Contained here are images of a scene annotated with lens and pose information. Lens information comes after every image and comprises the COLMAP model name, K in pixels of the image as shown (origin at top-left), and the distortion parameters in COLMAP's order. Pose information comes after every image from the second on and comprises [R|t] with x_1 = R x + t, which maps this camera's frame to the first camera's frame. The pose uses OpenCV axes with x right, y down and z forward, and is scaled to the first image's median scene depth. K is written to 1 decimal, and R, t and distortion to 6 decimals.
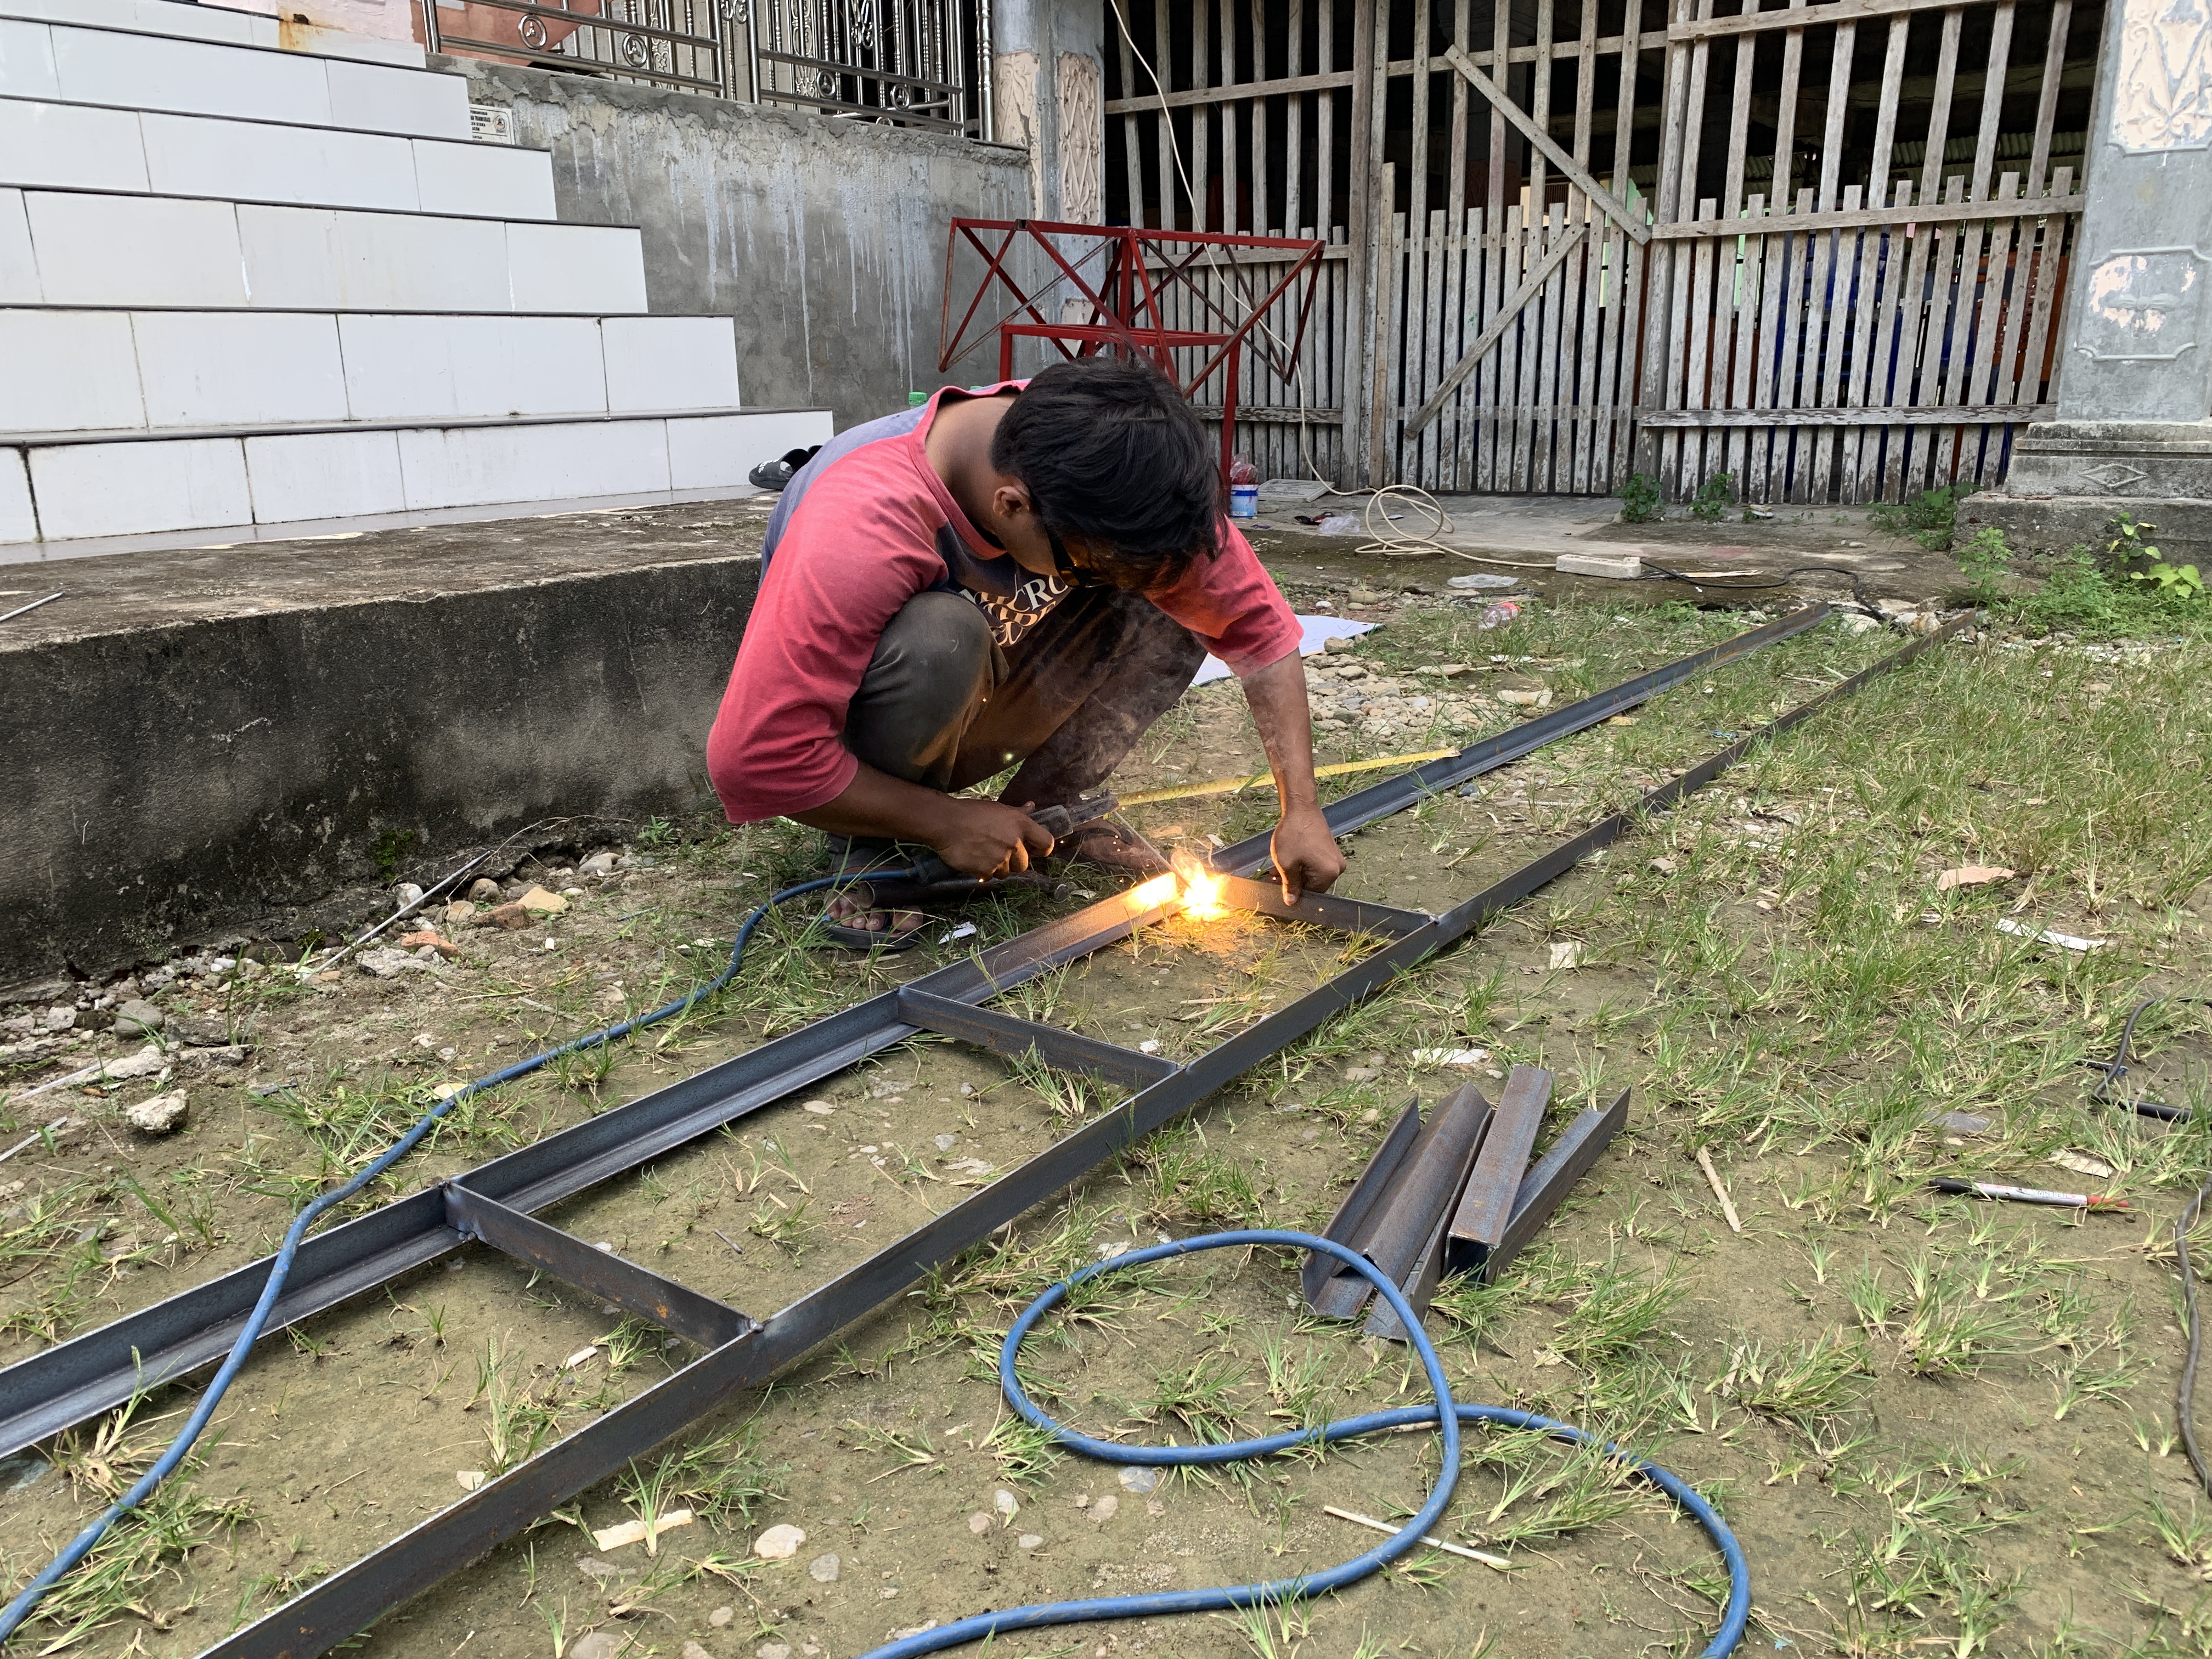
lens RADIAL K [[1671.1, 0, 1106.0], [0, 1671.1, 829.5], [0, 0, 1]] dist [-0.008278, 0.002077]
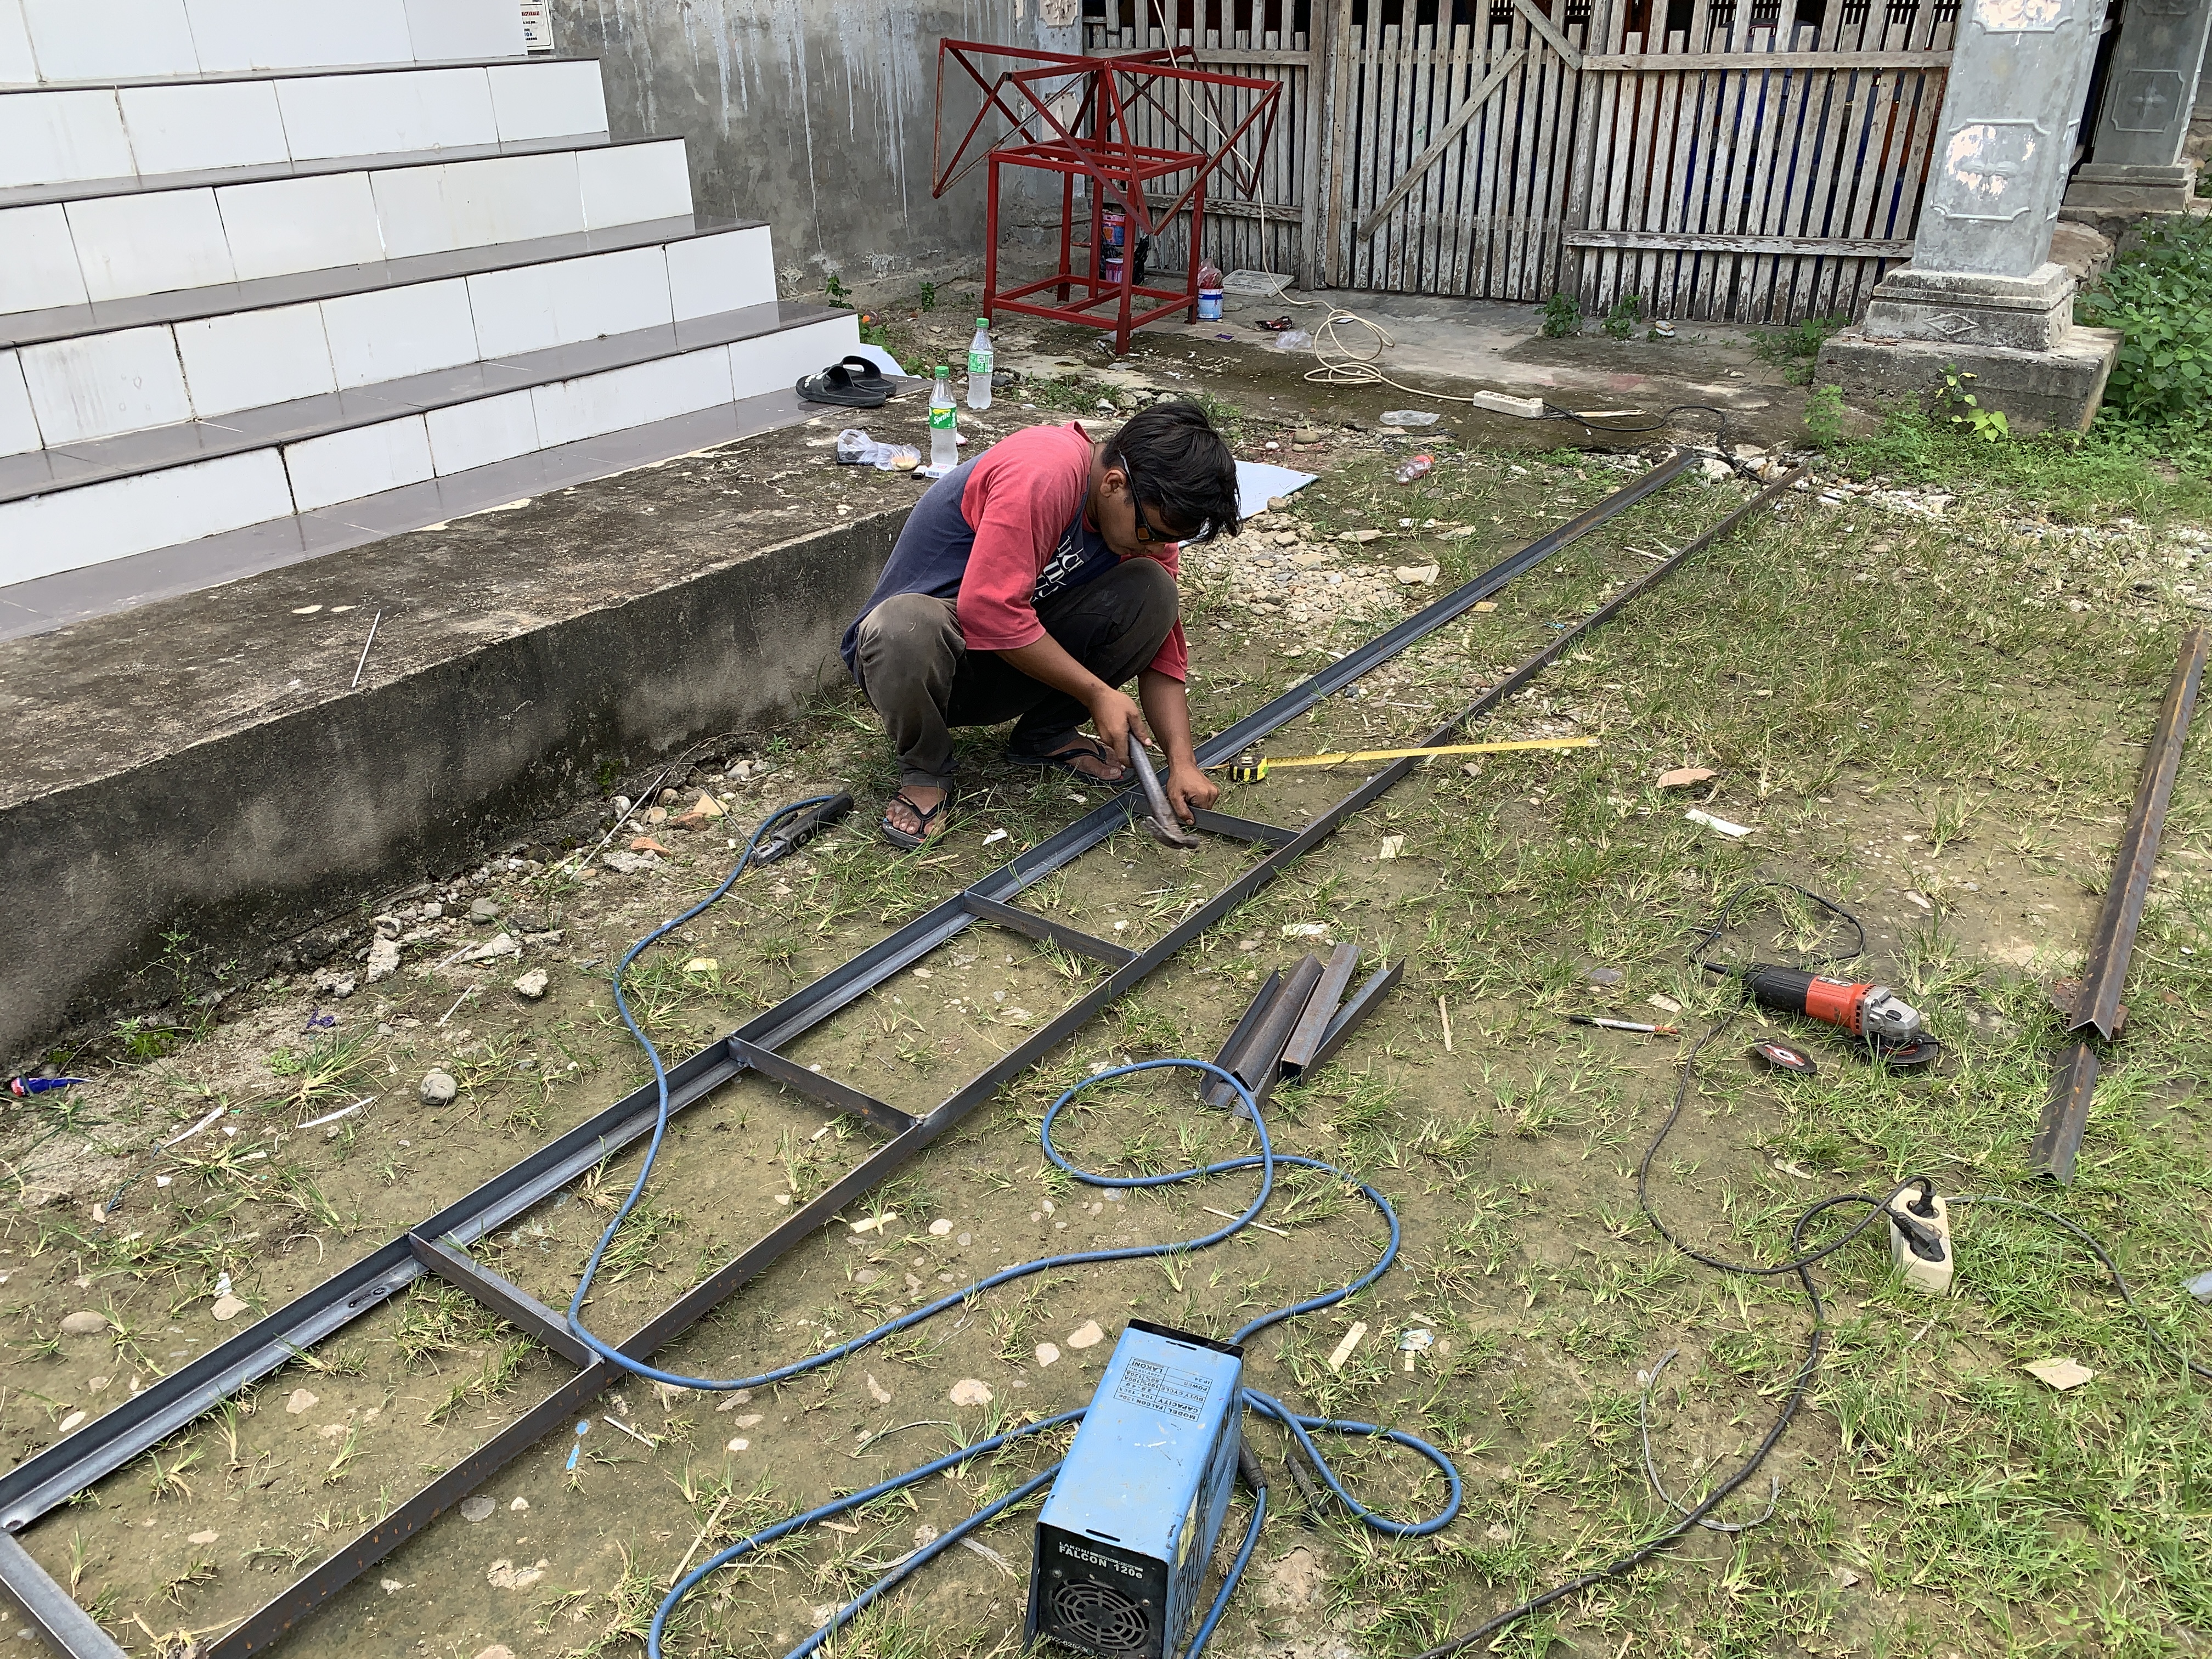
lens RADIAL K [[1663.2, 0, 1111.8], [0, 1663.2, 831.9], [0, 0, 1]] dist [0.009874, -0.049706]
pose [[0.999863, -0.007607, 0.014687, -0.003856], [0.004522, 0.979858, 0.199643, -0.207399], [-0.015910, -0.199549, 0.979759, -0.414489]]
